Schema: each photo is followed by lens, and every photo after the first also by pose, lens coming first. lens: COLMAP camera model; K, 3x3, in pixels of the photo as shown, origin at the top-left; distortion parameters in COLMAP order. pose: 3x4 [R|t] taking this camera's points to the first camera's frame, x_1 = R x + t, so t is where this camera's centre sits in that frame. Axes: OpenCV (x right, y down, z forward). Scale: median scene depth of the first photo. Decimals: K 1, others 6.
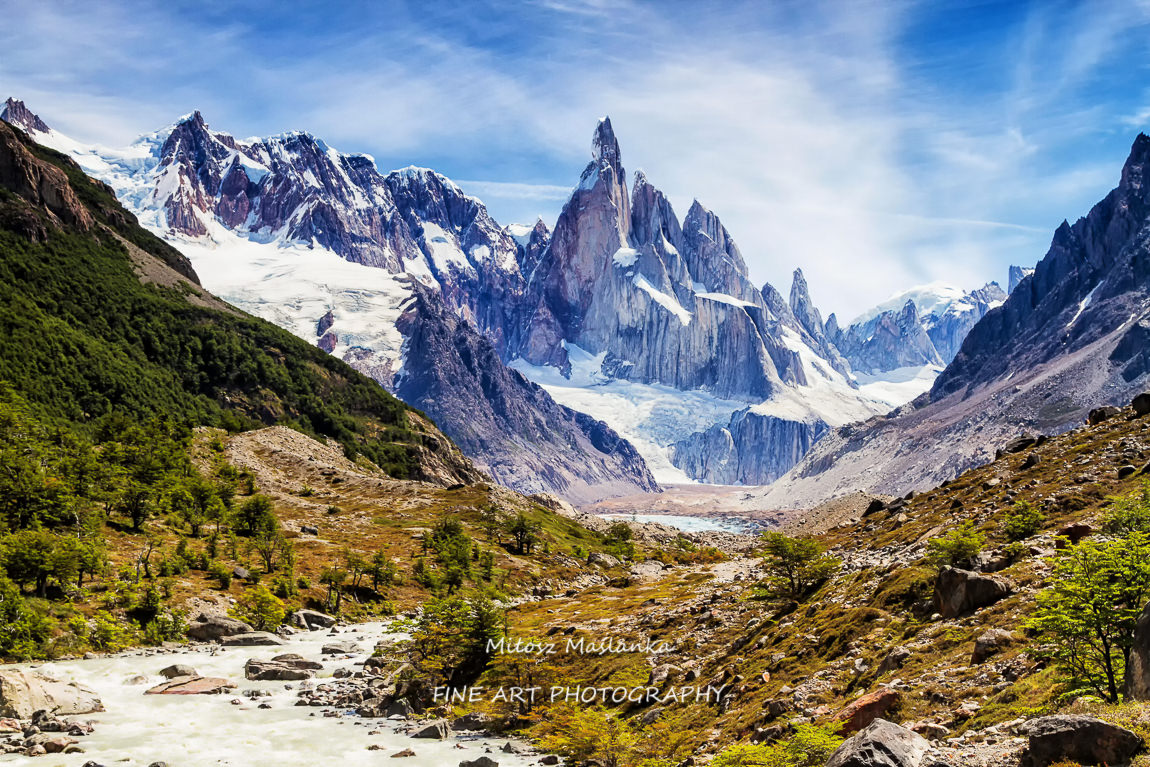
lens RADIAL K [[1696.2, 0, 575.7], [0, 1696.2, 383.5], [0, 0, 1]] dist [0.010817, 0.000000]
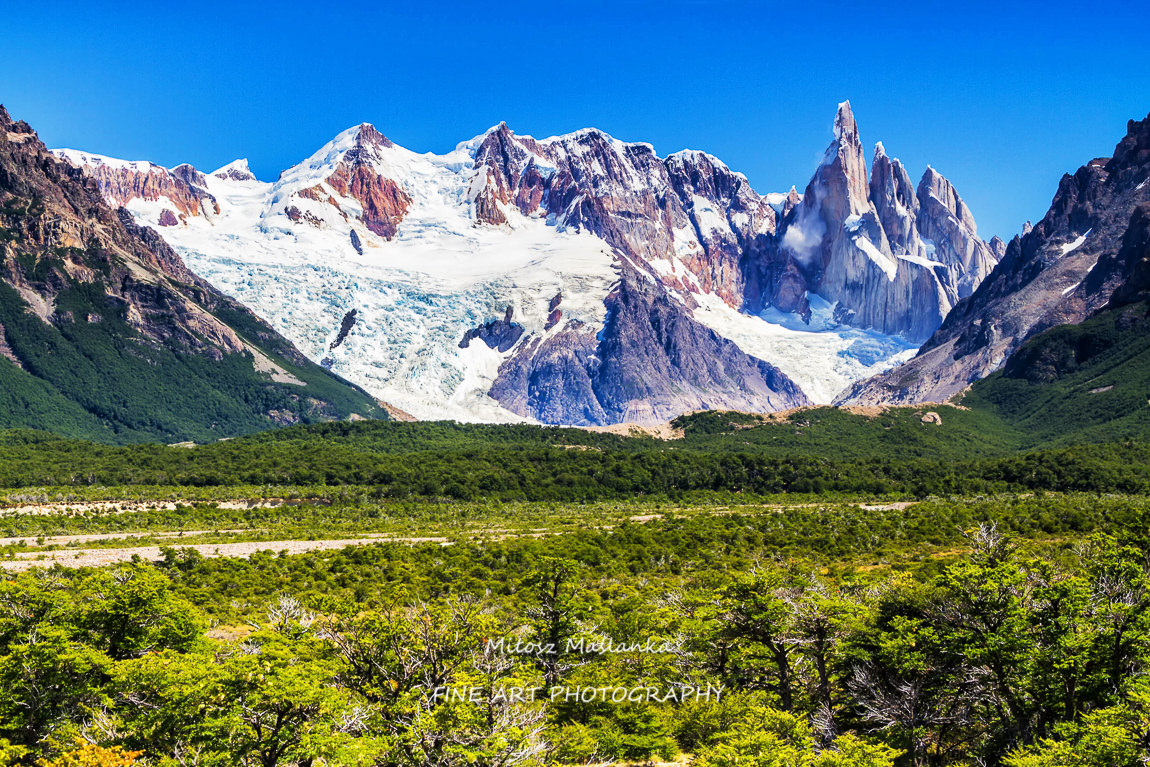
lens RADIAL K [[1696.2, 0, 574.6], [0, 1696.2, 384.1], [0, 0, 1]] dist [0.010817, 0.000000]
pose [[0.969705, -0.005106, -0.244224, 0.134150], [0.017738, 0.998614, 0.049553, -0.023606], [0.243632, -0.052384, 0.968452, -0.229376]]
